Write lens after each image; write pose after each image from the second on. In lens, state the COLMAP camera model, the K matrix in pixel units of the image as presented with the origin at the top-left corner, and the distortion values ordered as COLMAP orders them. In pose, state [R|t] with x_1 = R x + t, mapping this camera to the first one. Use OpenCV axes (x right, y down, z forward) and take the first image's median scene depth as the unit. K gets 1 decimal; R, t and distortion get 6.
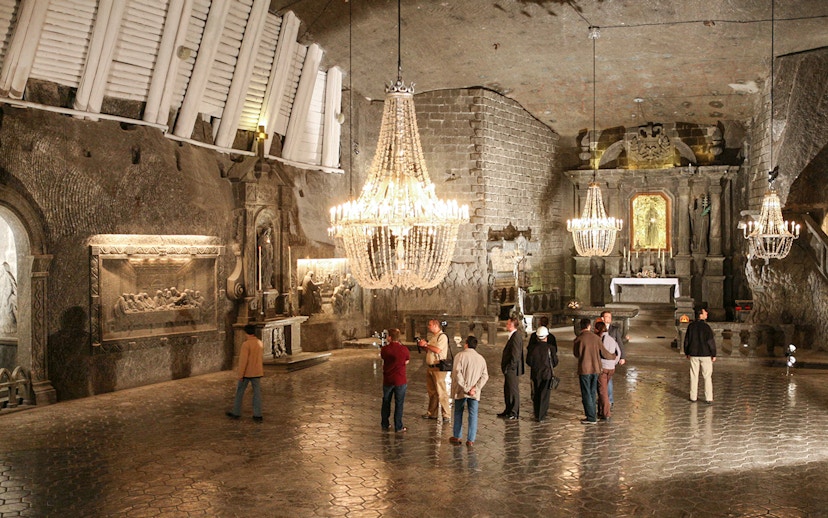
lens RADIAL K [[990.2, 0, 414.0], [0, 990.2, 259.0], [0, 0, 1]] dist [0.050737, 0.008946]
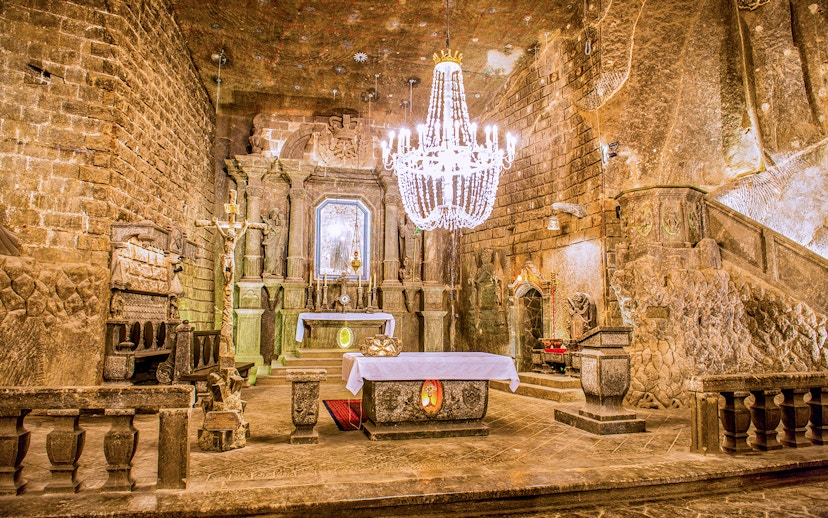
lens RADIAL K [[582.2, 0, 412.4], [0, 582.2, 247.7], [0, 0, 1]] dist [0.000006, -0.003702]
pose [[0.796419, 0.091449, 0.597790, 0.020538], [-0.005059, 0.989473, -0.144628, 0.035027], [-0.604724, 0.112160, 0.788498, 0.687499]]
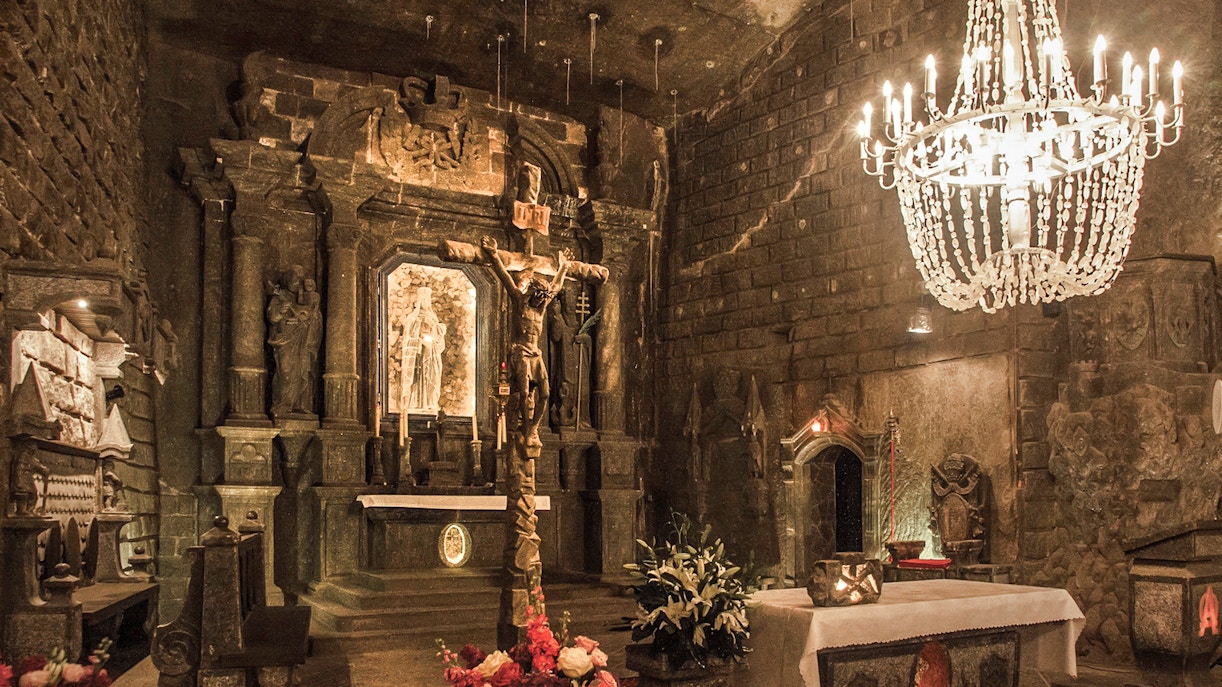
lens RADIAL K [[1001.0, 0, 615.7], [0, 1001.0, 460.2], [0, 0, 1]] dist [-0.037160, 0.002011]
pose [[0.600948, 0.045777, 0.797976, -0.006885], [0.007805, 0.997975, -0.063128, 0.031502], [-0.799250, 0.044165, 0.599374, 0.808597]]
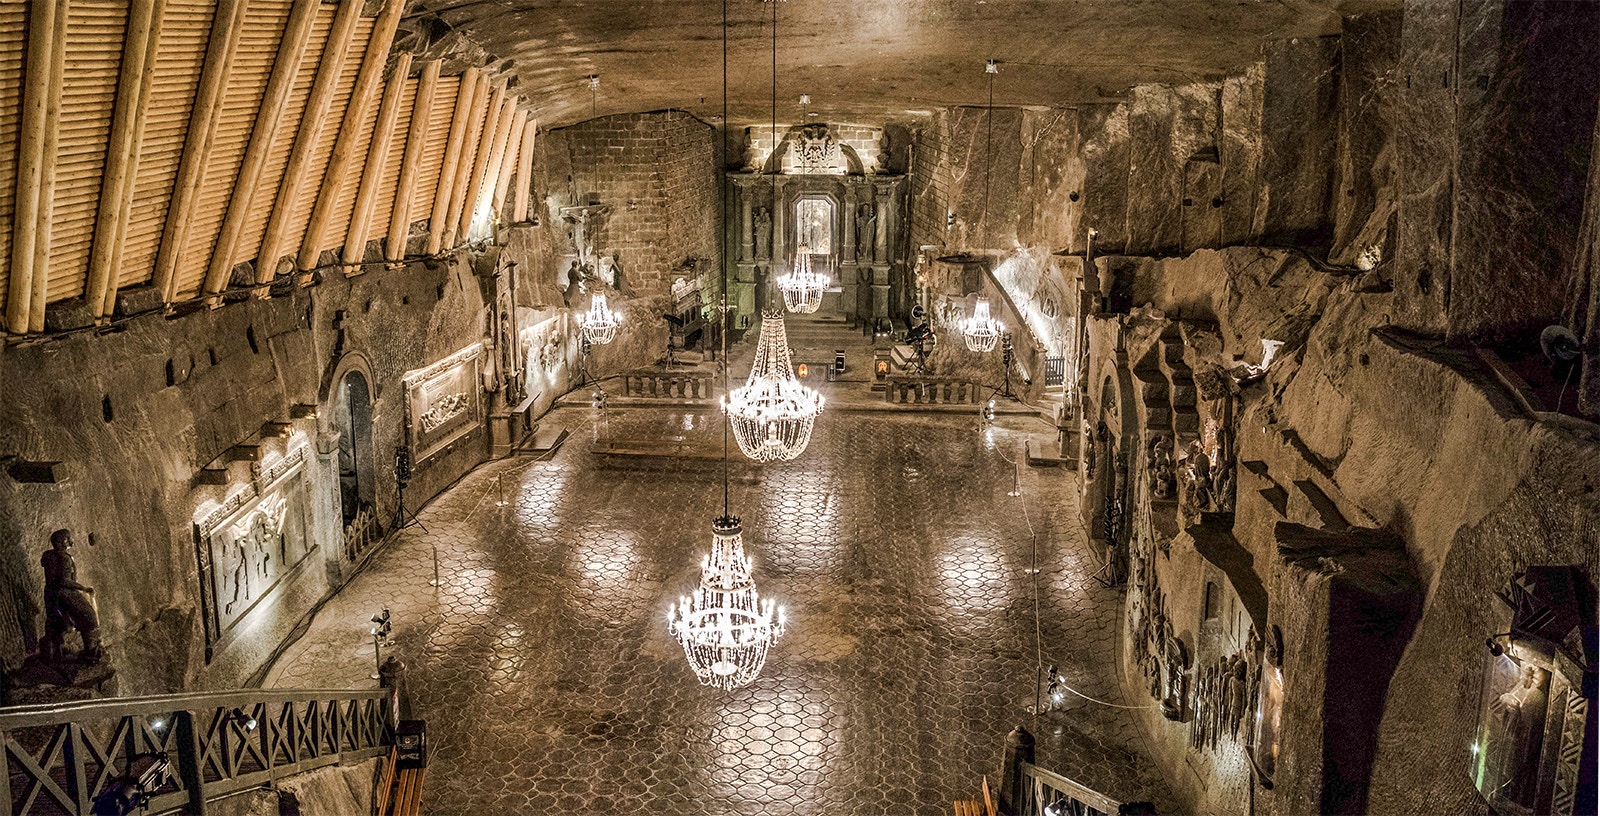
lens RADIAL K [[1530.8, 0, 800.0], [0, 1530.8, 408.0], [0, 0, 1]] dist [-0.001982, -0.000212]
pose [[0.936380, -0.087889, 0.339806, -0.326373], [-0.000717, 0.967660, 0.252256, -0.266145], [-0.350987, -0.236451, 0.906035, -0.423575]]
